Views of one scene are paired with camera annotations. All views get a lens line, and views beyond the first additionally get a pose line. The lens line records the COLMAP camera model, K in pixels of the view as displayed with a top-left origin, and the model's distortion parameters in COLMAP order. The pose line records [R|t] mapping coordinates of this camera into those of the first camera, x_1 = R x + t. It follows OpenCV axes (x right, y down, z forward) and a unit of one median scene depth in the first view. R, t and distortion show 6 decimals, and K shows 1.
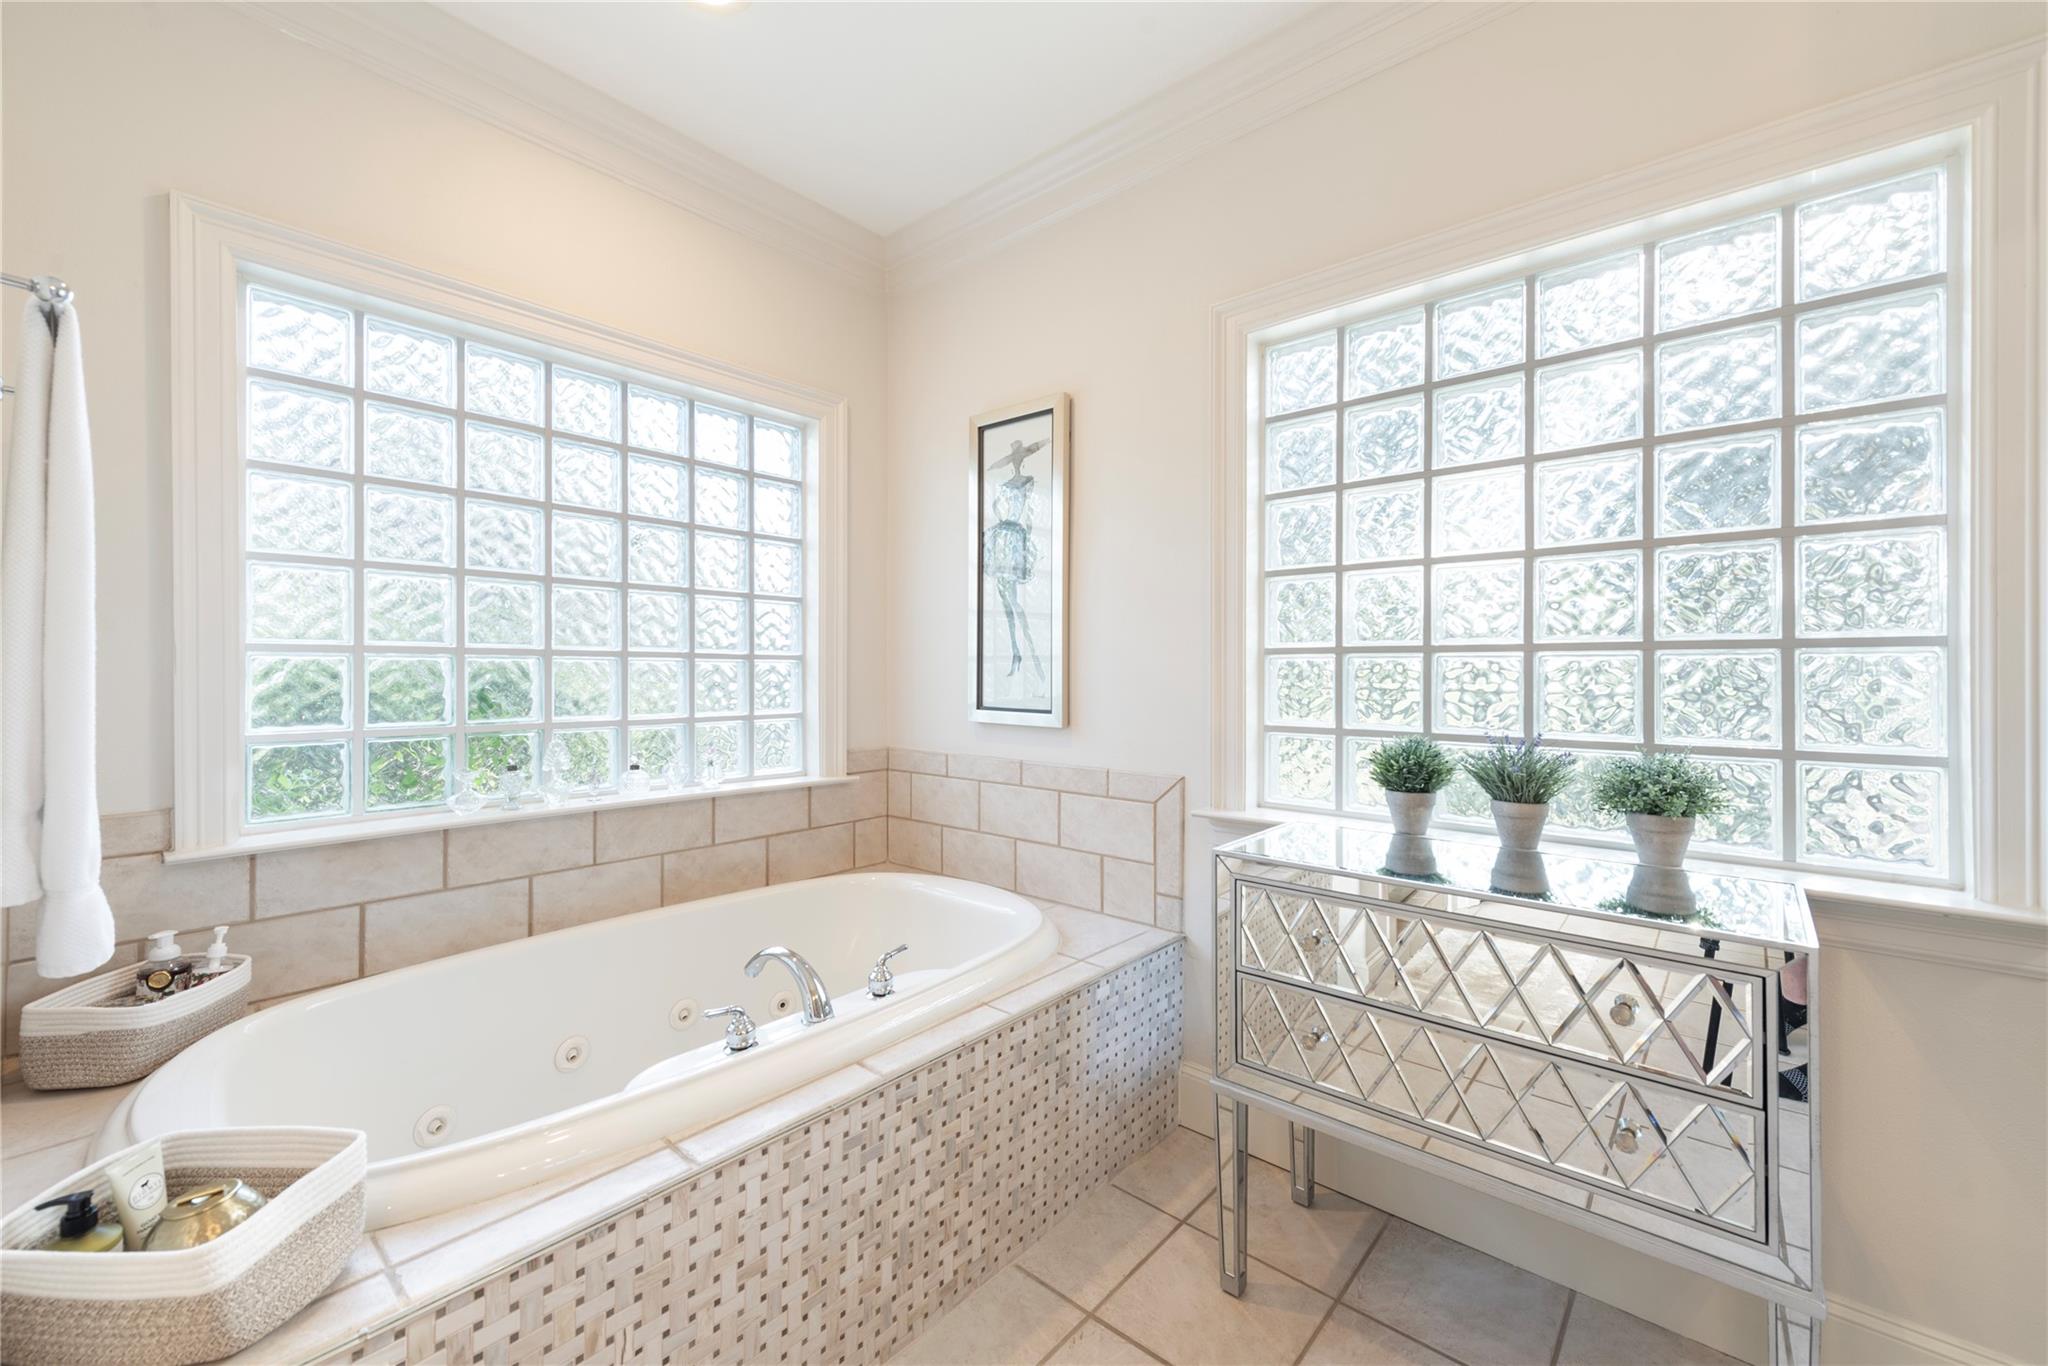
lens RADIAL K [[801.9, 0, 1035.6], [0, 801.9, 670.4], [0, 0, 1]] dist [0.007287, -0.000699]
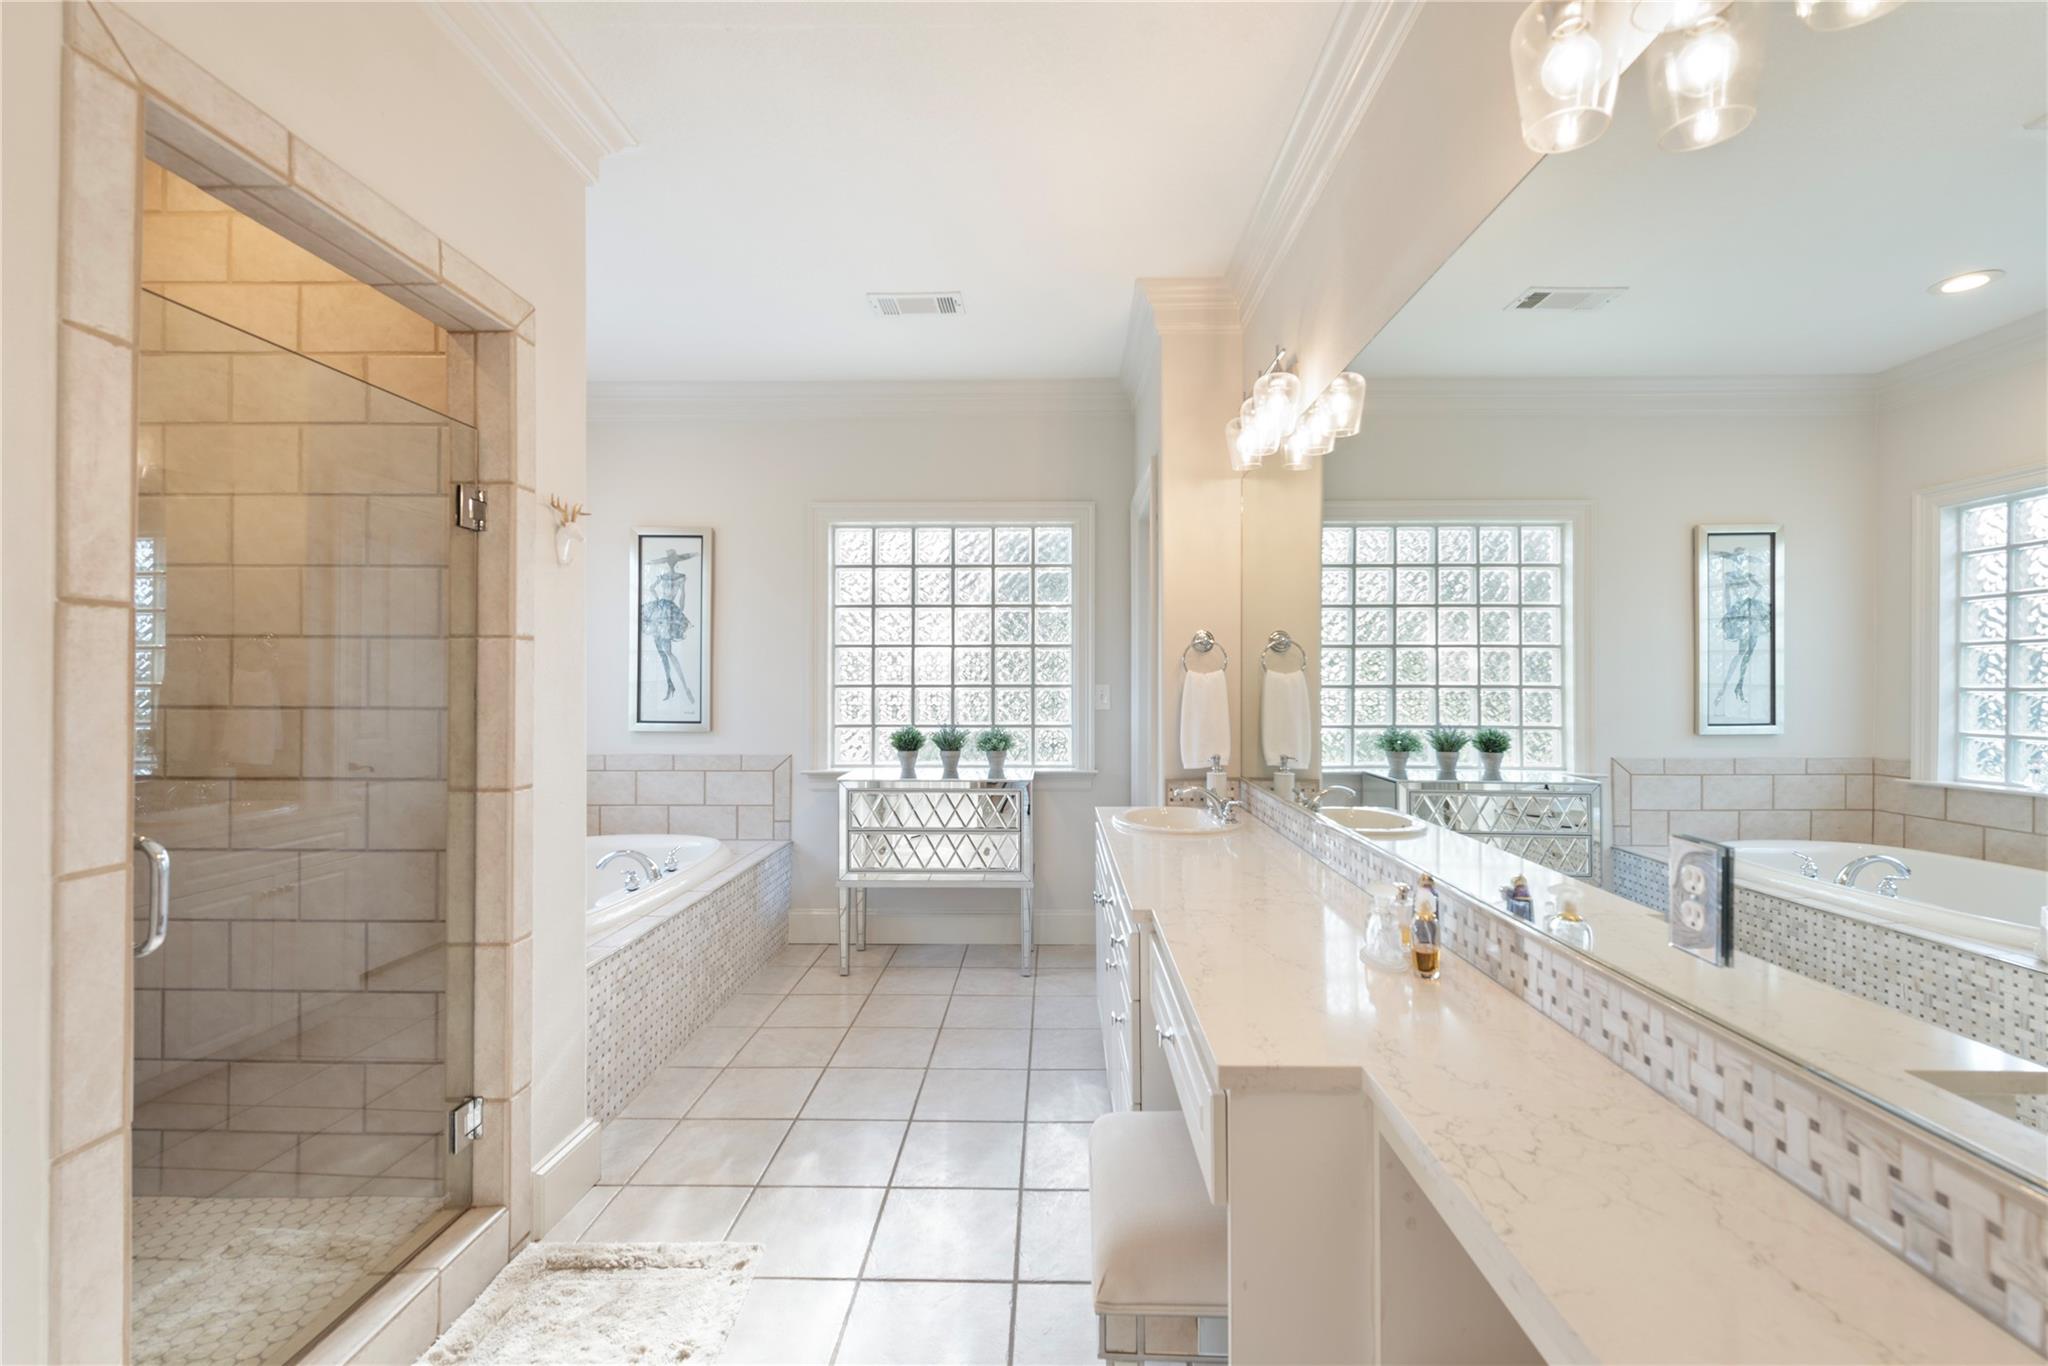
lens RADIAL K [[899.4, 0, 1032.2], [0, 899.4, 675.0], [0, 0, 1]] dist [0.005385, -0.000057]
pose [[0.779859, -0.004058, 0.625941, -0.827392], [0.001544, 0.999988, 0.004560, -0.070159], [-0.625953, -0.002590, 0.779857, -1.162693]]
